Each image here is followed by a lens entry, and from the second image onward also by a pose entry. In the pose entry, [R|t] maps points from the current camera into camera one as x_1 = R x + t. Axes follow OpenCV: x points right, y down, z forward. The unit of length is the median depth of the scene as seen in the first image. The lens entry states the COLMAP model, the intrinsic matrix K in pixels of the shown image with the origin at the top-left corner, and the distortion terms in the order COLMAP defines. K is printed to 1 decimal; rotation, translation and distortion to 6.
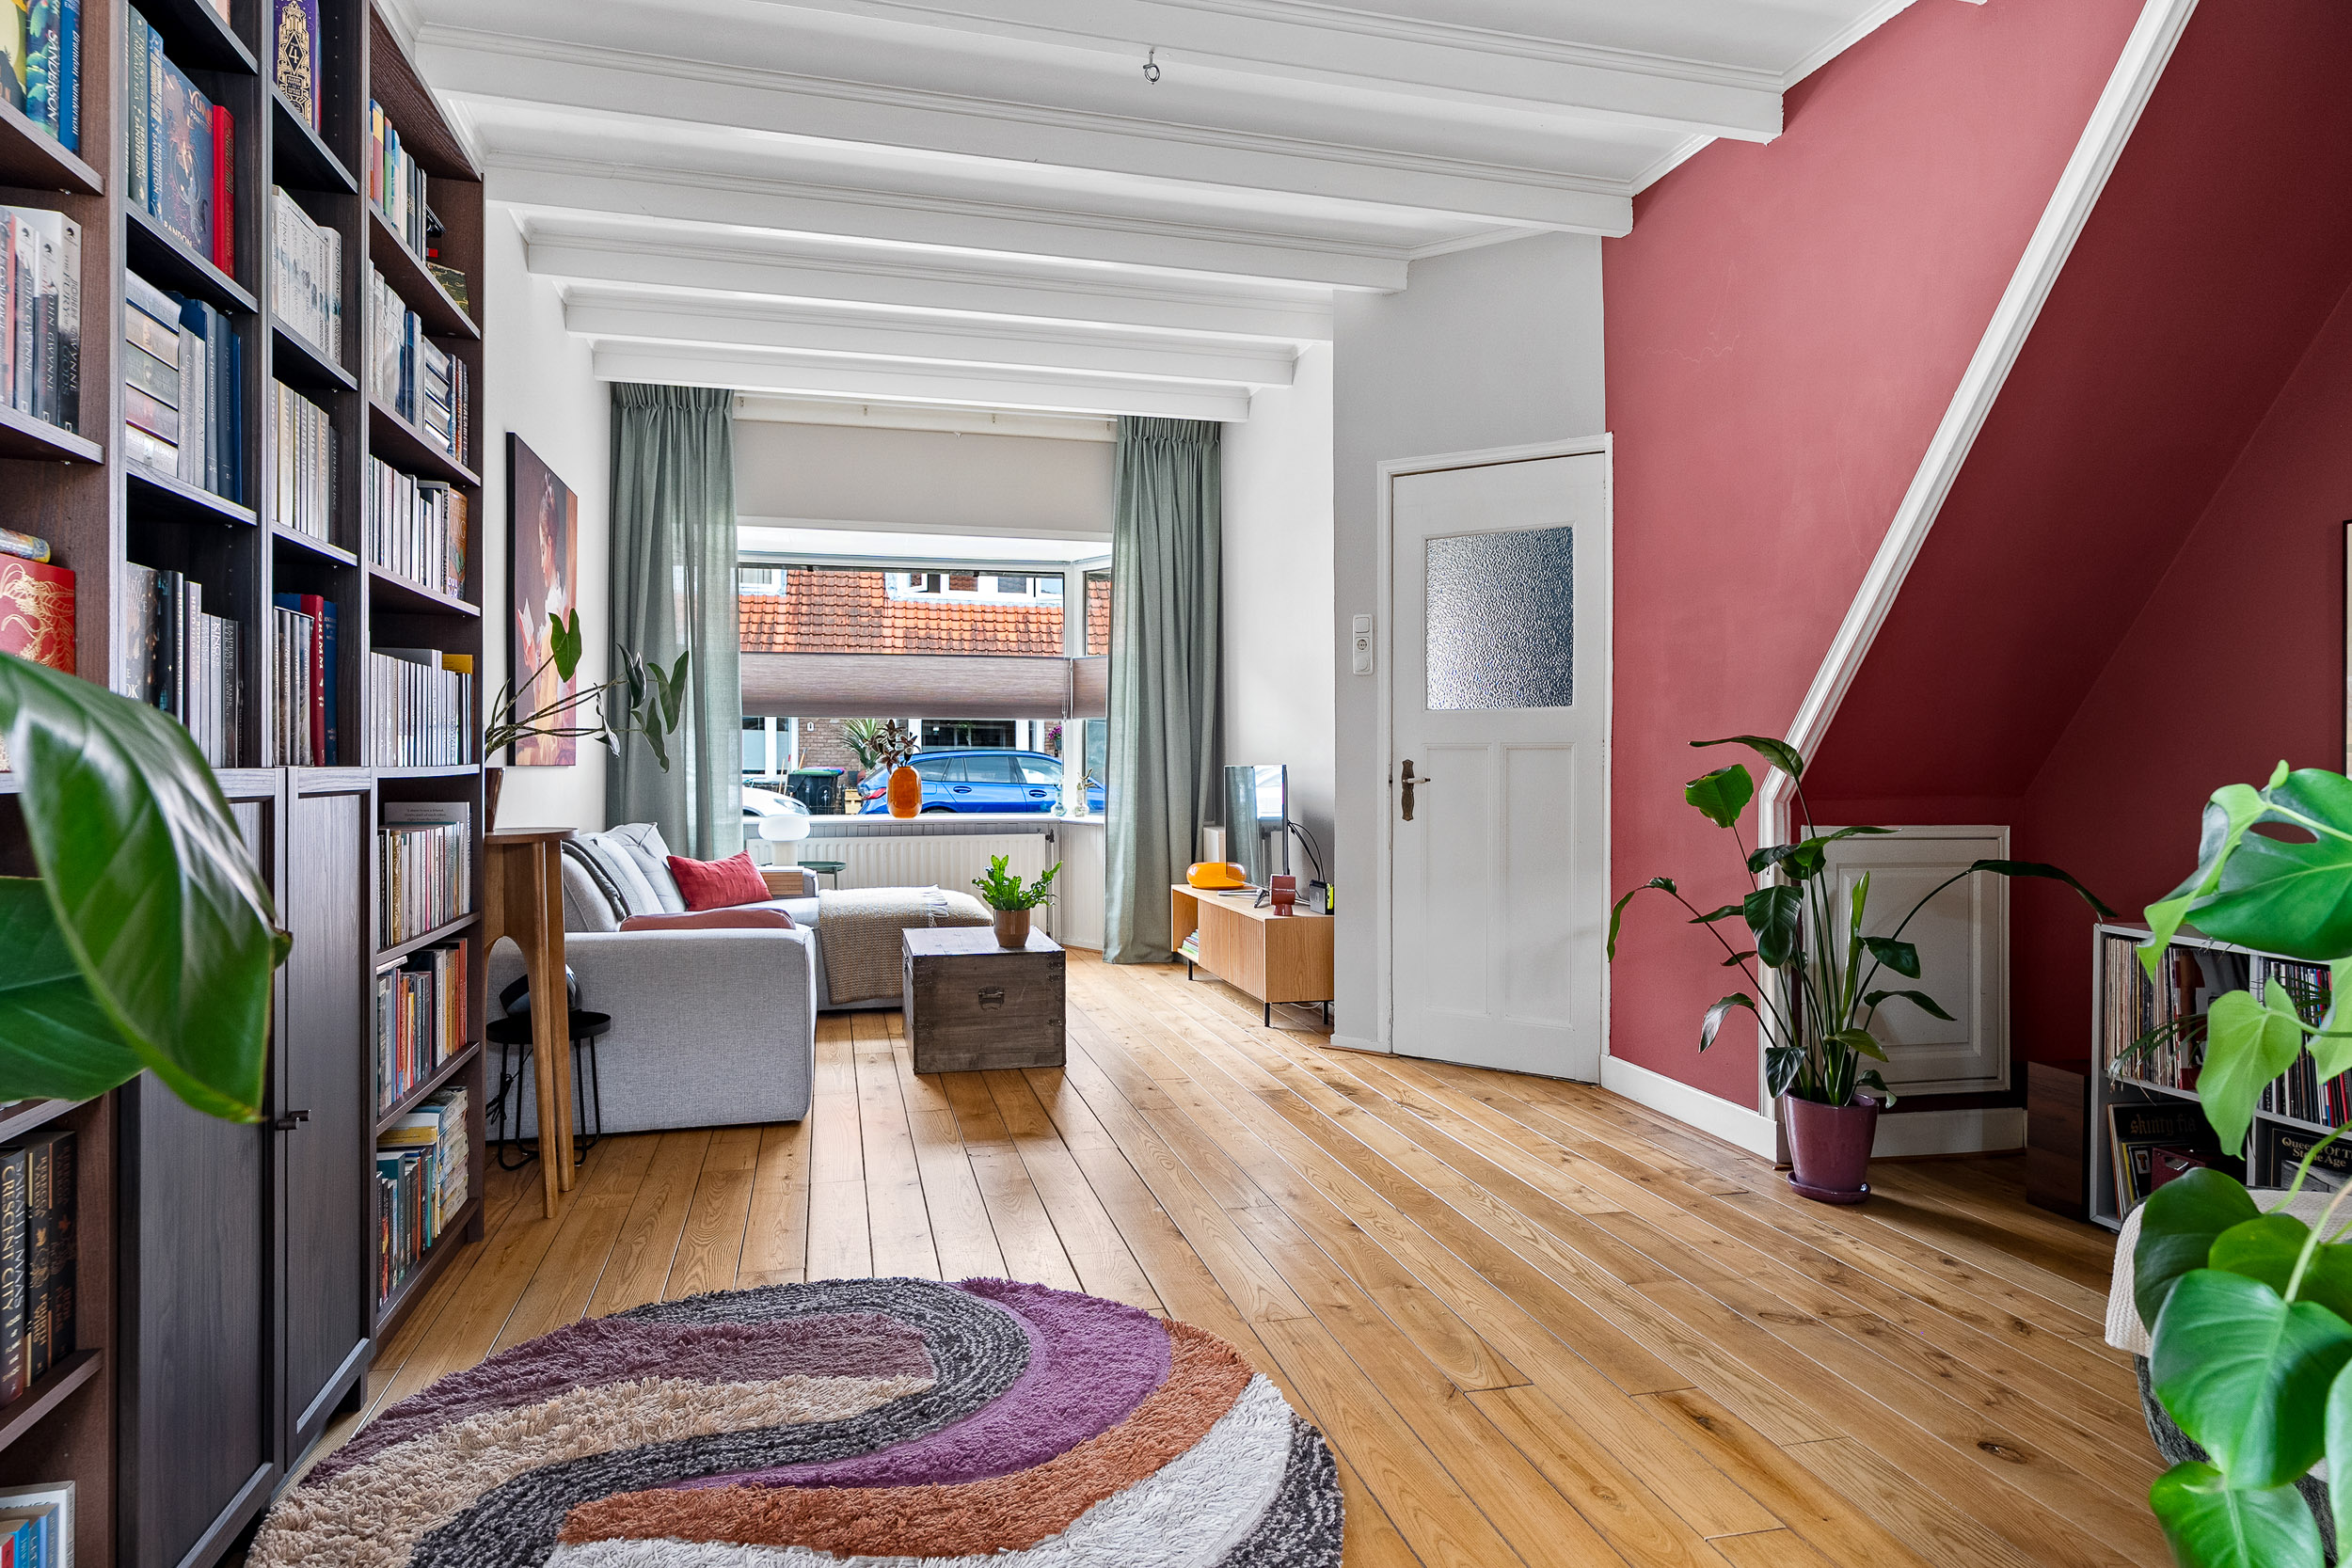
lens RADIAL K [[1339.0, 0, 1176.0], [0, 1339.0, 784.0], [0, 0, 1]] dist [-0.002956, -0.000538]
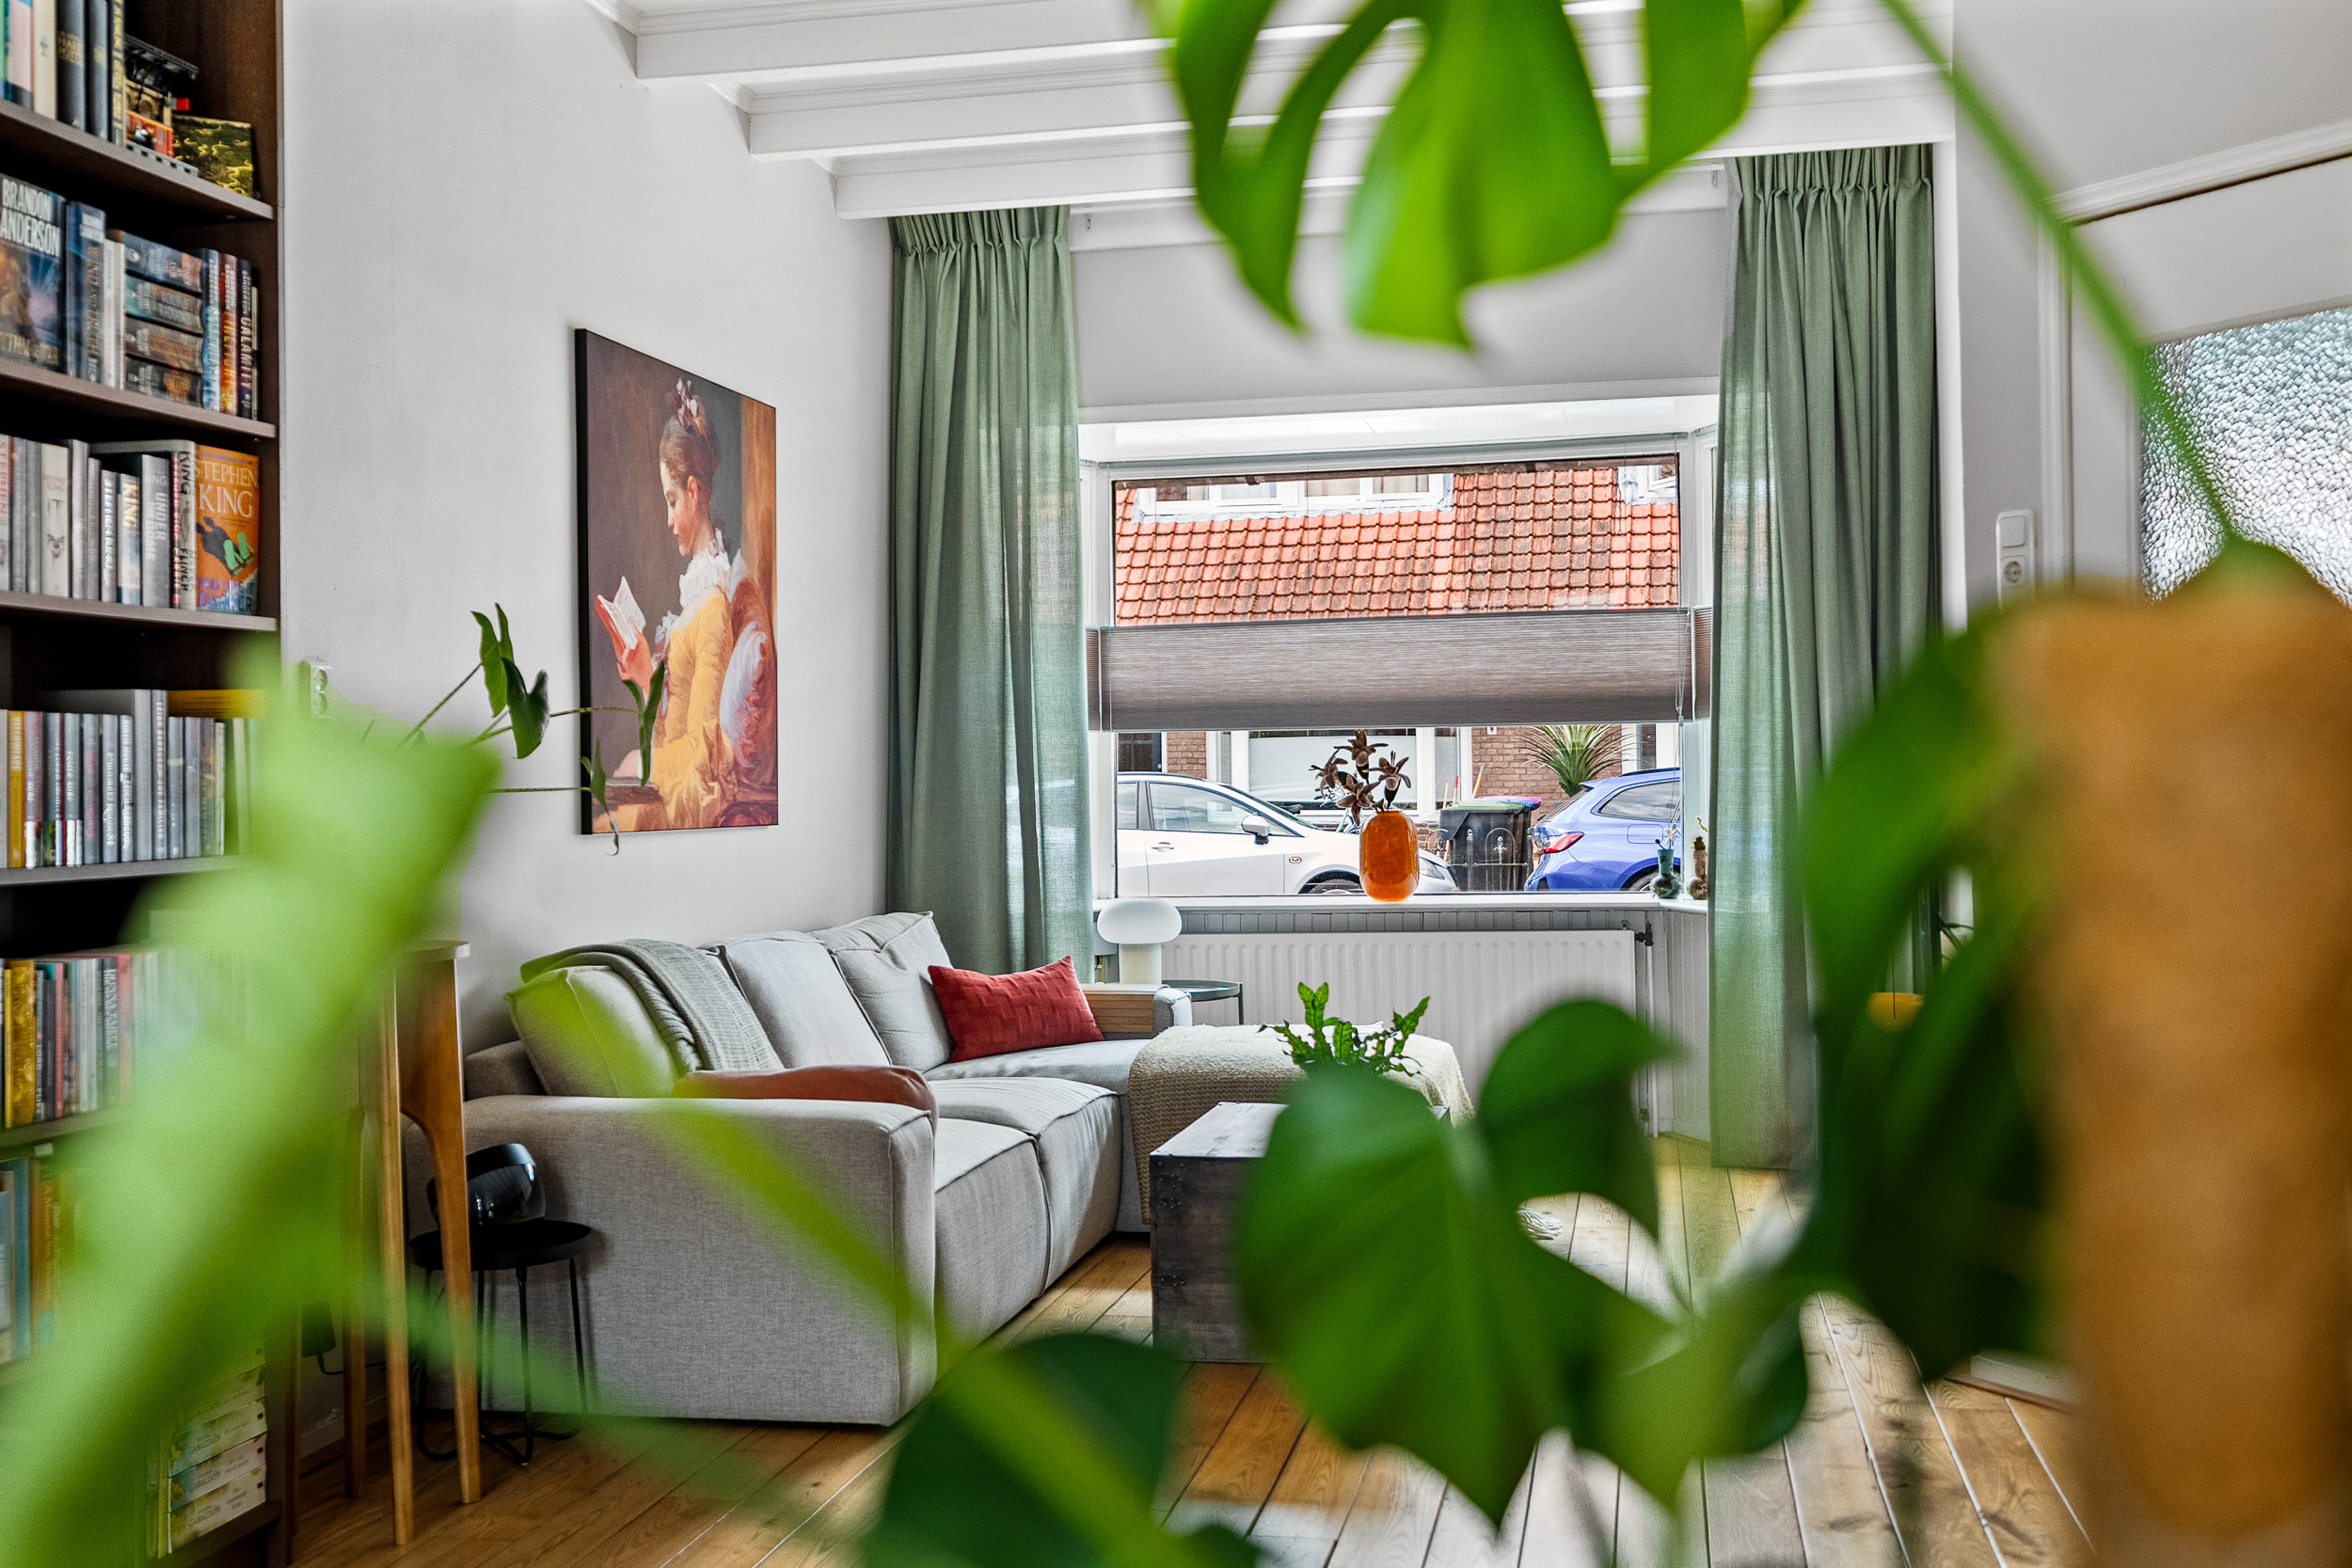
lens RADIAL K [[2318.2, 0, 1176.0], [0, 2318.2, 784.0], [0, 0, 1]] dist [0.004111, 0.000082]
pose [[0.898663, -0.016828, -0.438316, 0.164647], [0.010826, 0.999810, -0.016189, -0.010374], [0.438505, 0.009803, 0.898675, 0.064679]]
